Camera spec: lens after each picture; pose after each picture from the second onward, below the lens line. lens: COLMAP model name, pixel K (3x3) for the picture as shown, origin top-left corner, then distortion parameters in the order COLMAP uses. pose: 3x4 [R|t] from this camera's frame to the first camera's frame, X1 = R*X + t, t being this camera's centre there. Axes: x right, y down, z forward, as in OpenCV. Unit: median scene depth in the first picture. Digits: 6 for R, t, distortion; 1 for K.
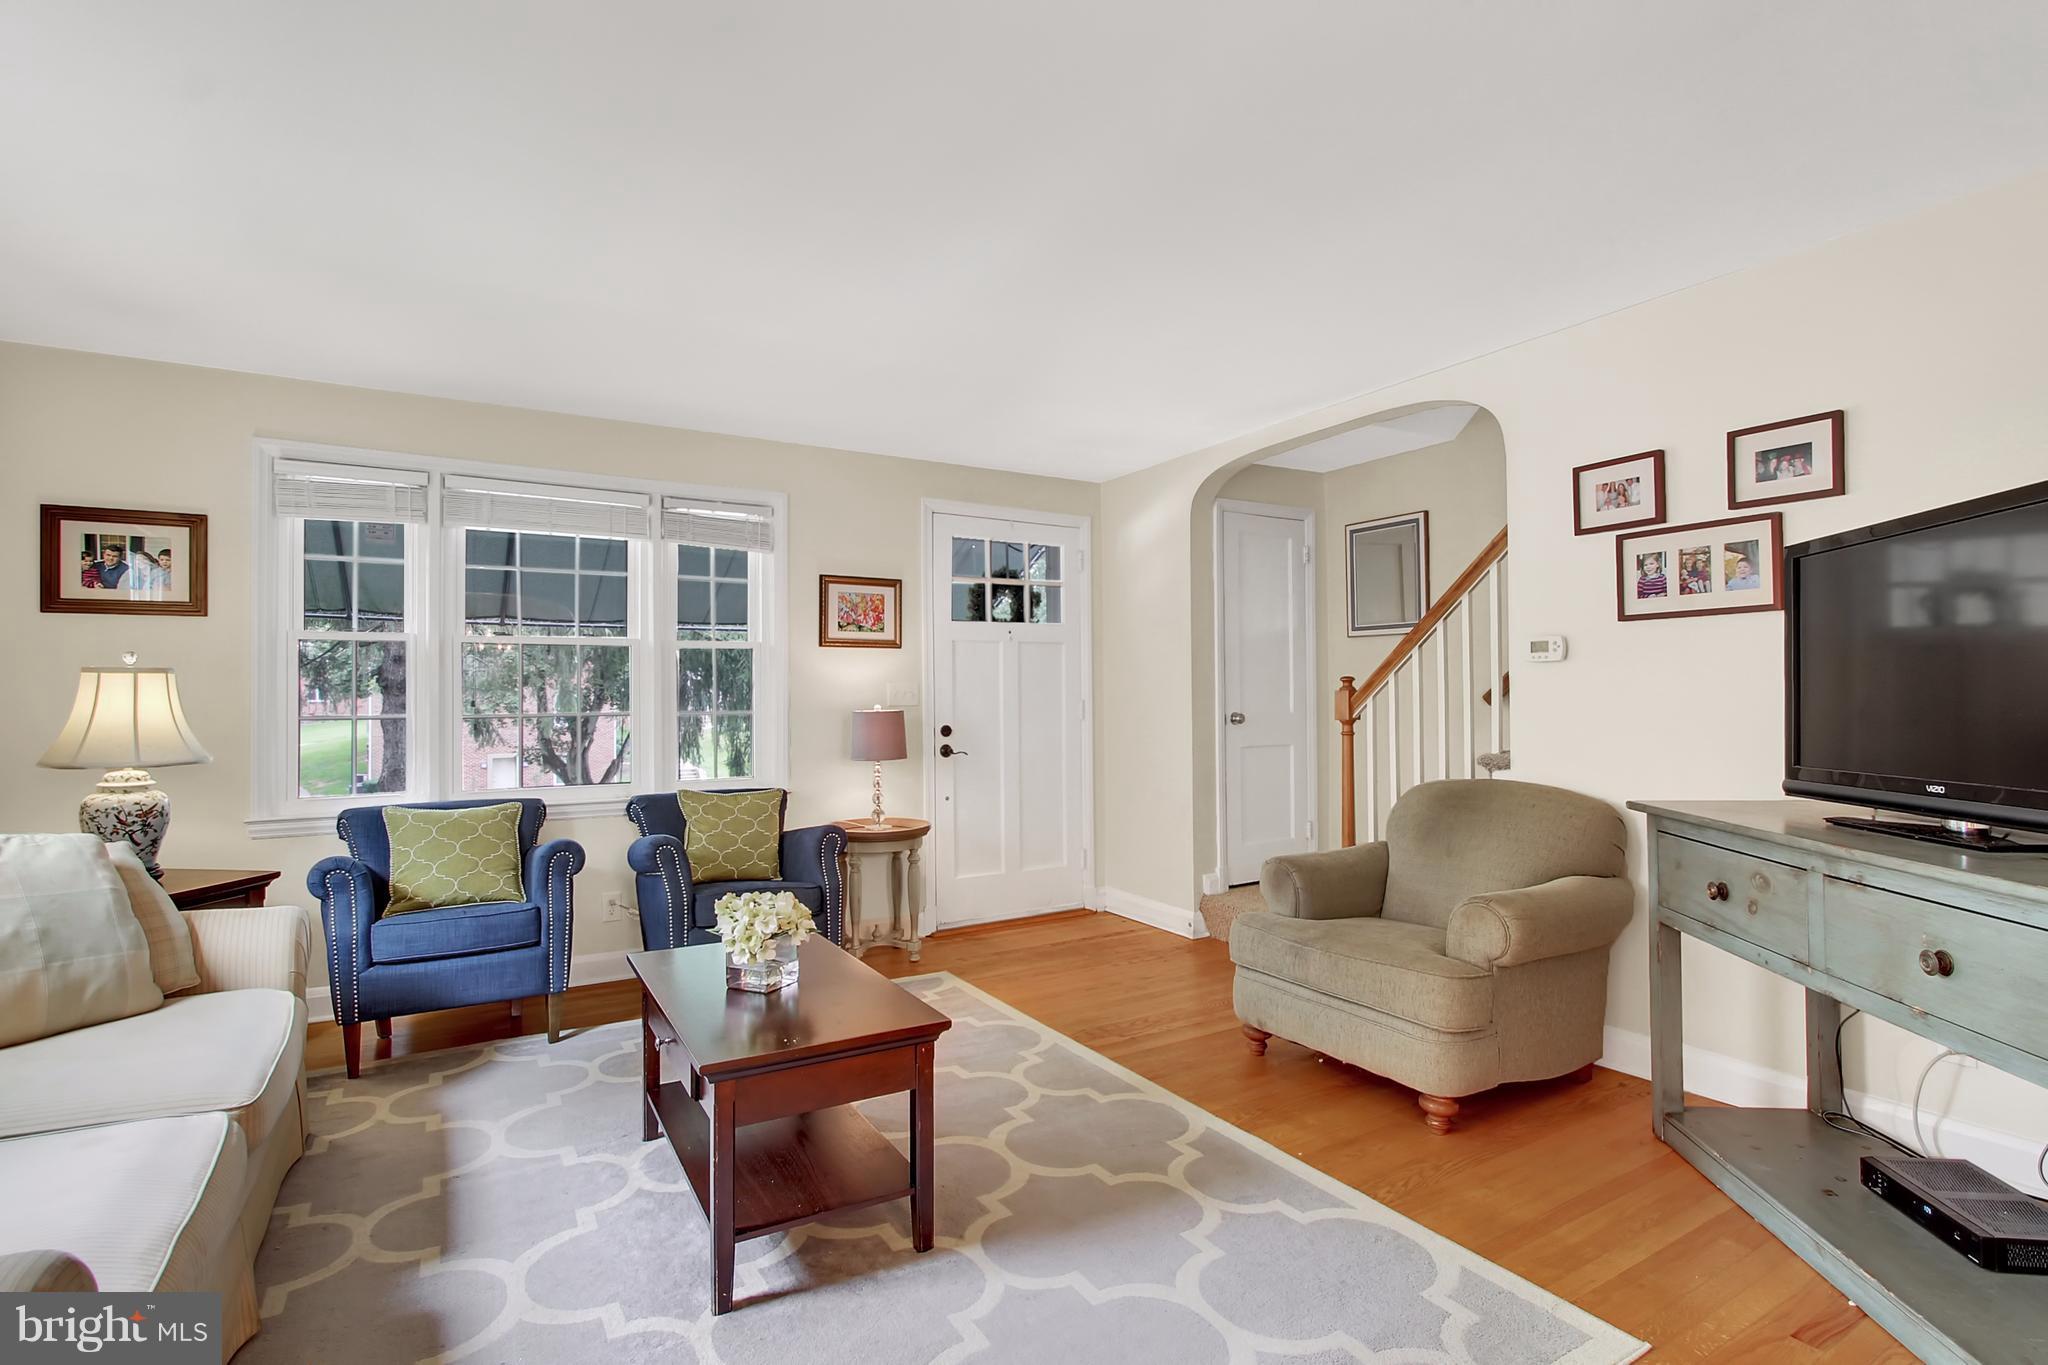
lens RADIAL K [[1005.8, 0, 1007.5], [0, 1005.8, 692.0], [0, 0, 1]] dist [-0.004079, -0.000486]
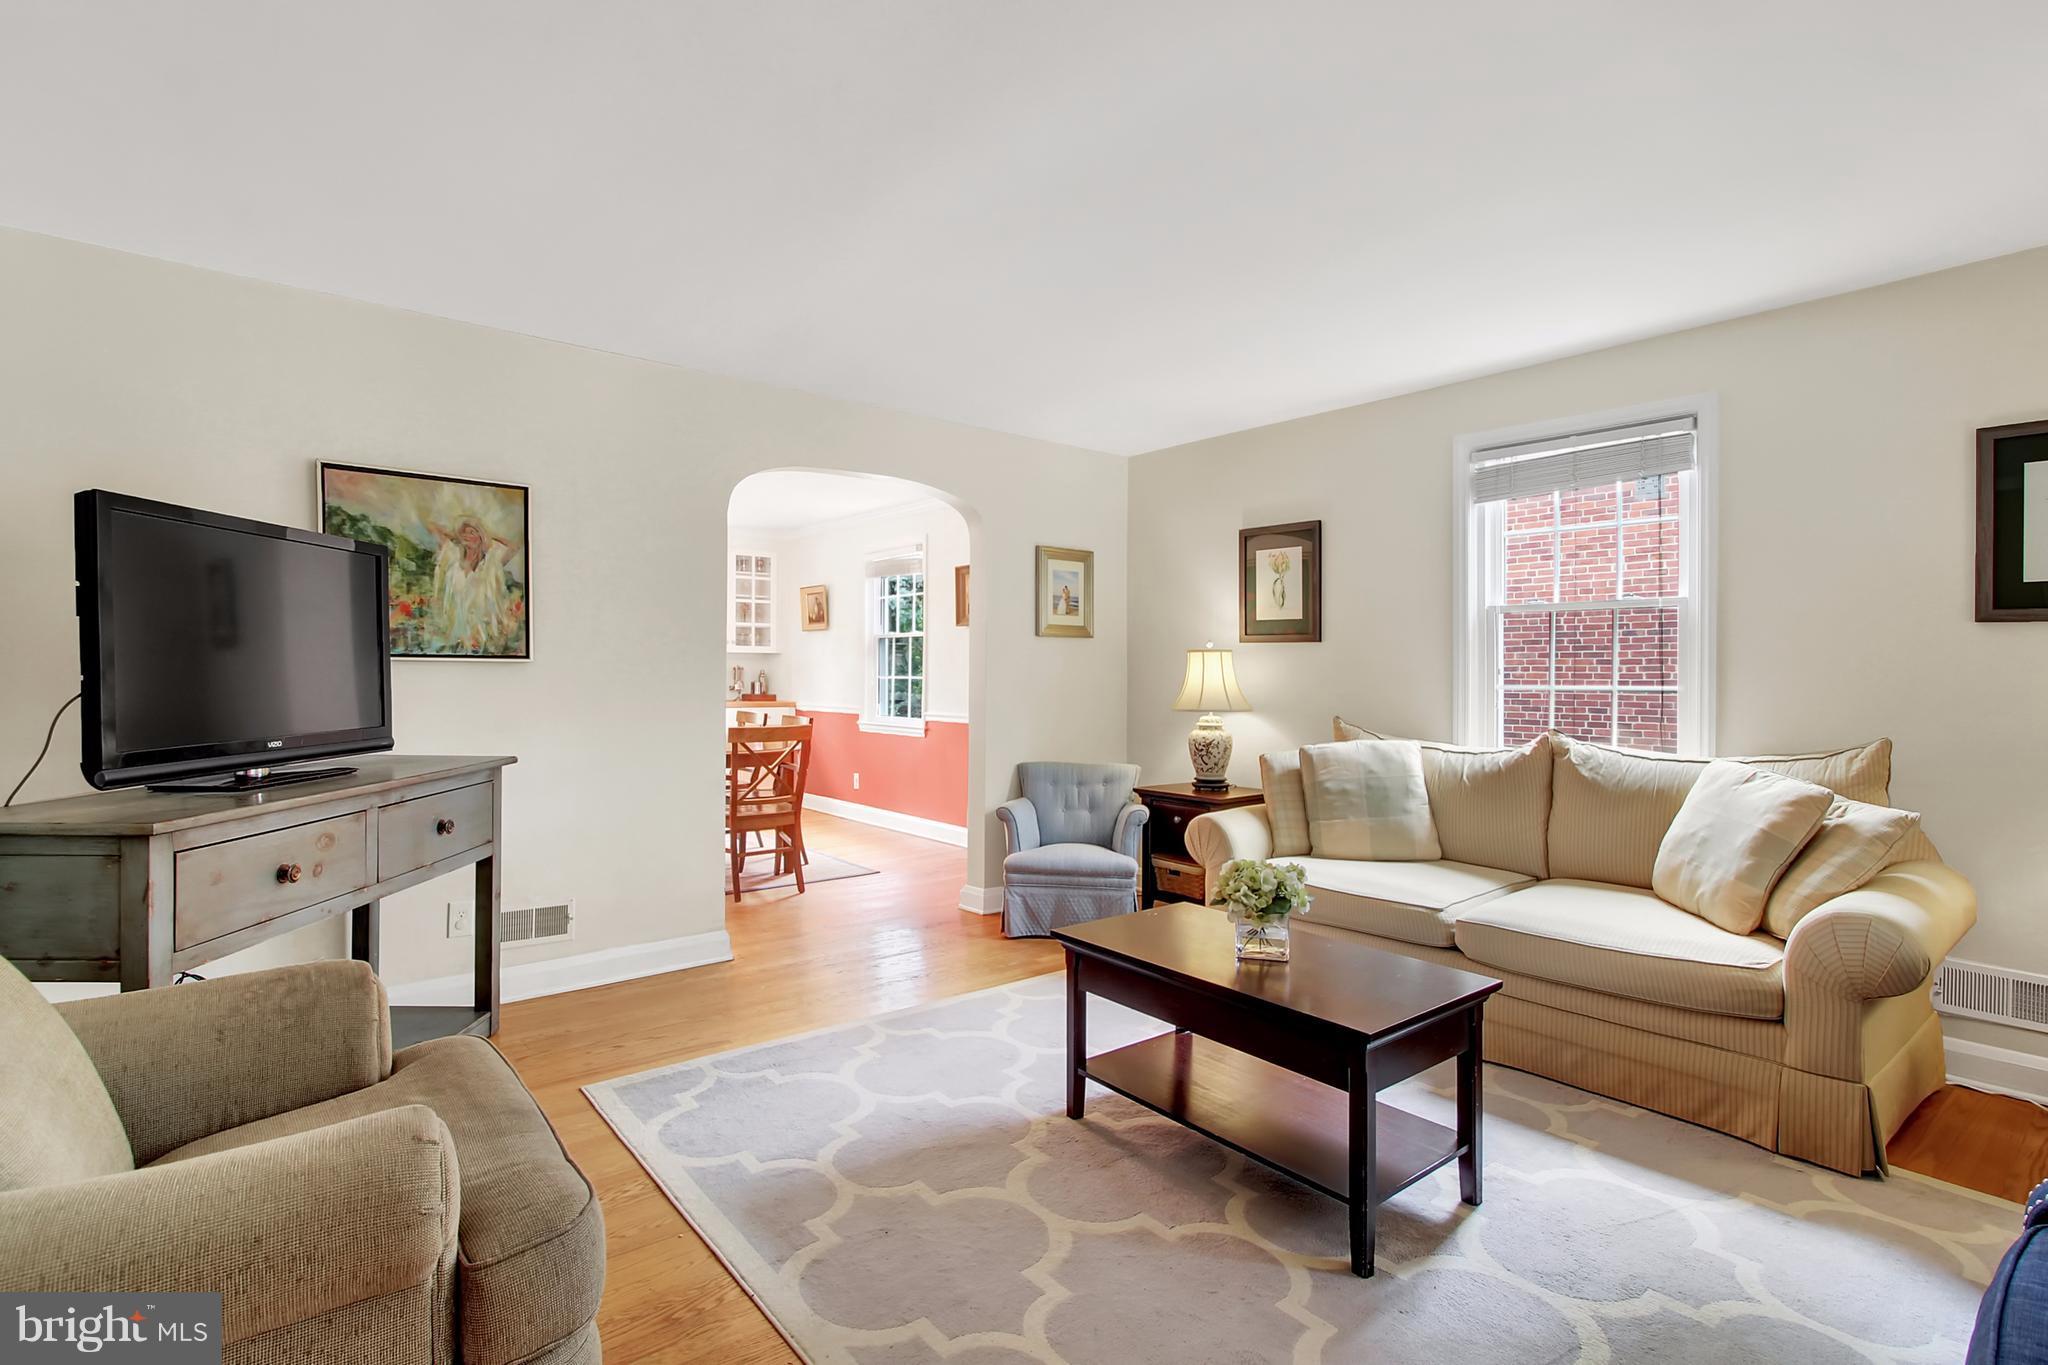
lens RADIAL K [[955.7, 0, 1032.3], [0, 955.7, 689.0], [0, 0, 1]] dist [-0.013242, -0.001138]
pose [[-0.983160, 0.006675, -0.182623, 0.091282], [0.003779, 0.999862, 0.016196, 0.004711], [0.182706, 0.015233, -0.983050, 1.091694]]
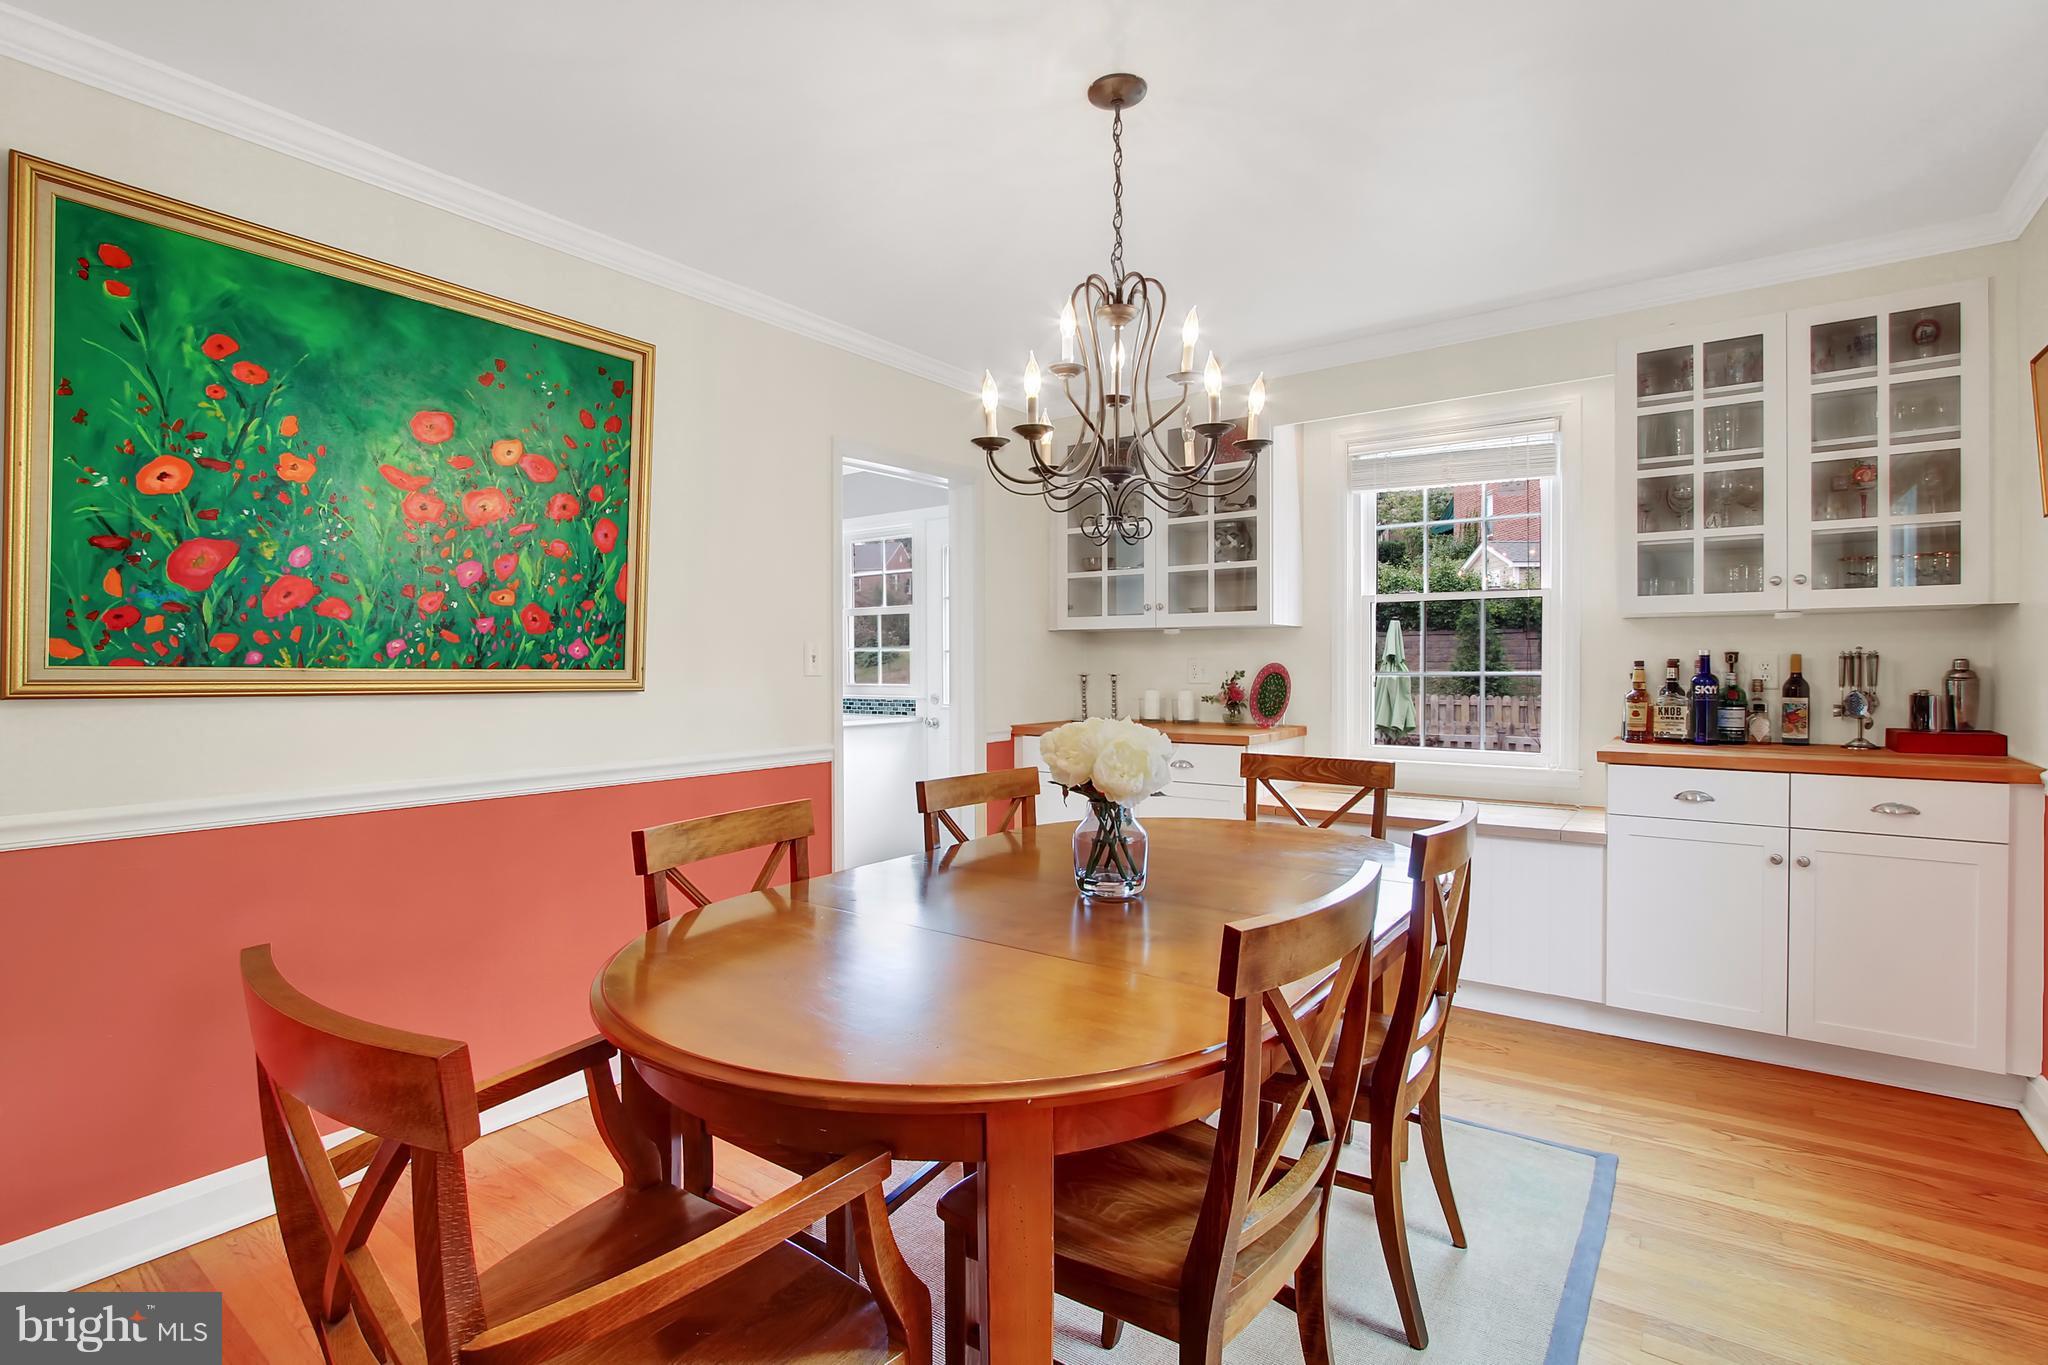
lens RADIAL K [[955.7, 0, 1062.7], [0, 955.7, 673.7], [0, 0, 1]] dist [-0.013242, -0.001138]
pose [[-0.429055, 0.002150, 0.903276, -0.049021], [0.006505, 0.999979, 0.000710, 0.001692], [-0.903255, 0.006180, -0.429060, -0.211417]]
